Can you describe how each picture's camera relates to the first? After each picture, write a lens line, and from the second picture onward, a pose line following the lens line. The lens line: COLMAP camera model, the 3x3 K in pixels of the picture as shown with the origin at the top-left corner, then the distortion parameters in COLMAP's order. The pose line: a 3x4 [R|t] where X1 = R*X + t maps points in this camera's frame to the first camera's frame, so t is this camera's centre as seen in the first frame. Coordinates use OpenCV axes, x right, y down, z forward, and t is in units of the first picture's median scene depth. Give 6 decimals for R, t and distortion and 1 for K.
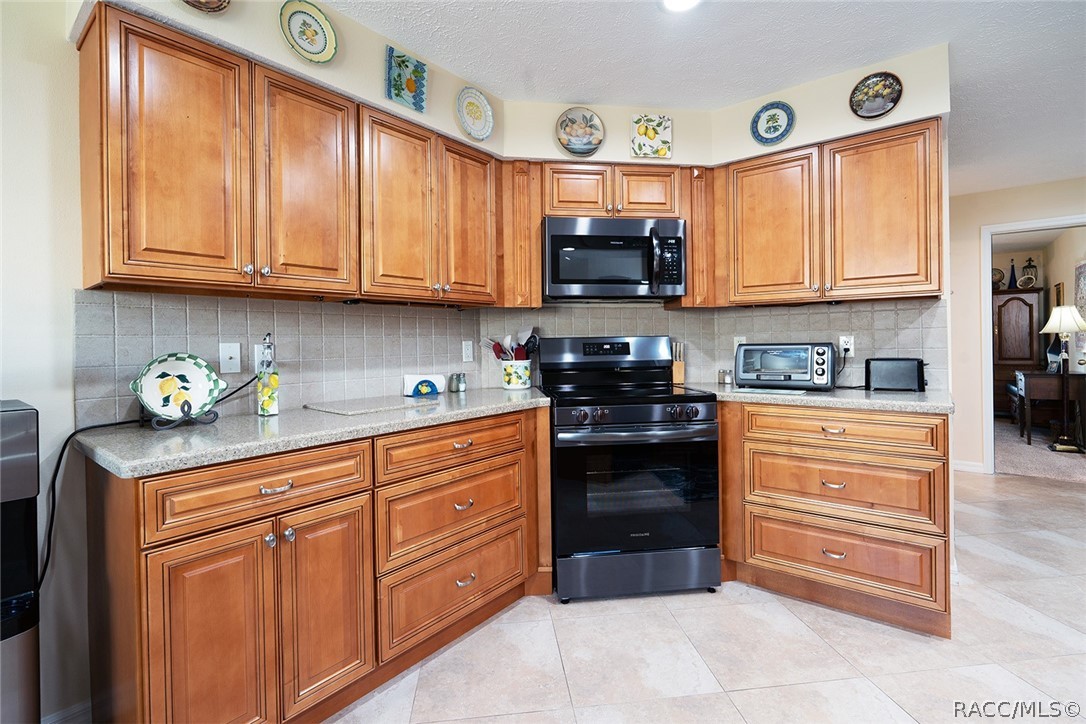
lens RADIAL K [[520.4, 0, 558.2], [0, 520.4, 335.8], [0, 0, 1]] dist [0.001263, 0.004479]
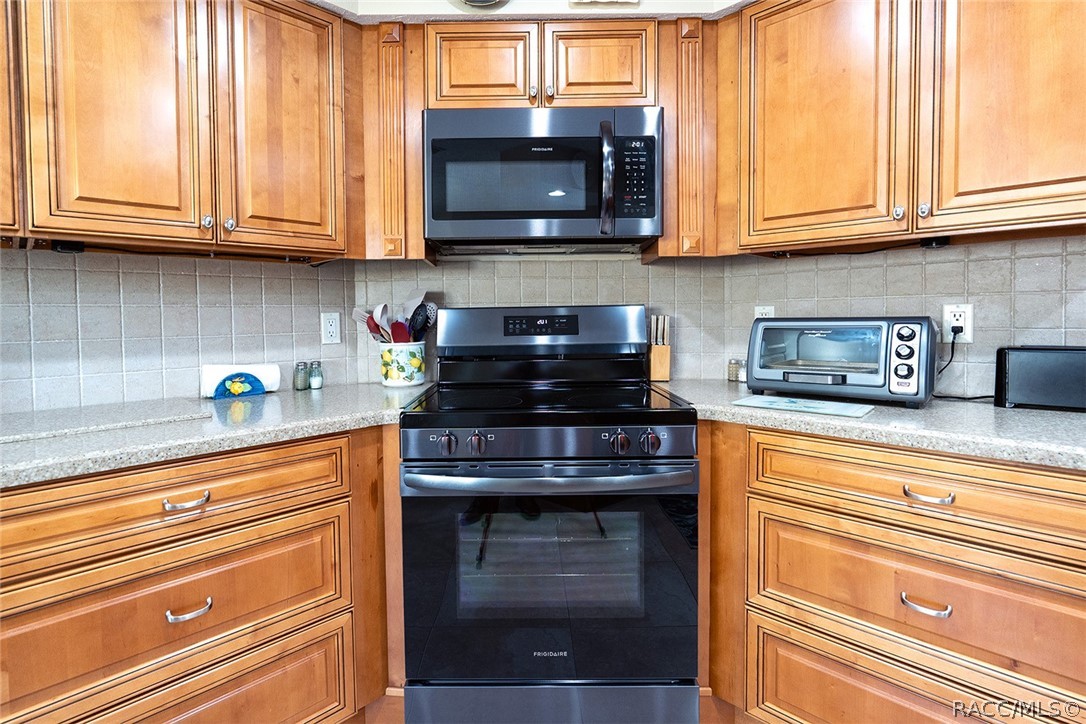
lens RADIAL K [[540.2, 0, 529.5], [0, 540.2, 329.5], [0, 0, 1]] dist [-0.012468, 0.003790]
pose [[0.989259, 0.005518, -0.146071, 0.203100], [0.000368, 0.999190, 0.040239, 0.004121], [0.146175, -0.039860, 0.988455, 0.399978]]
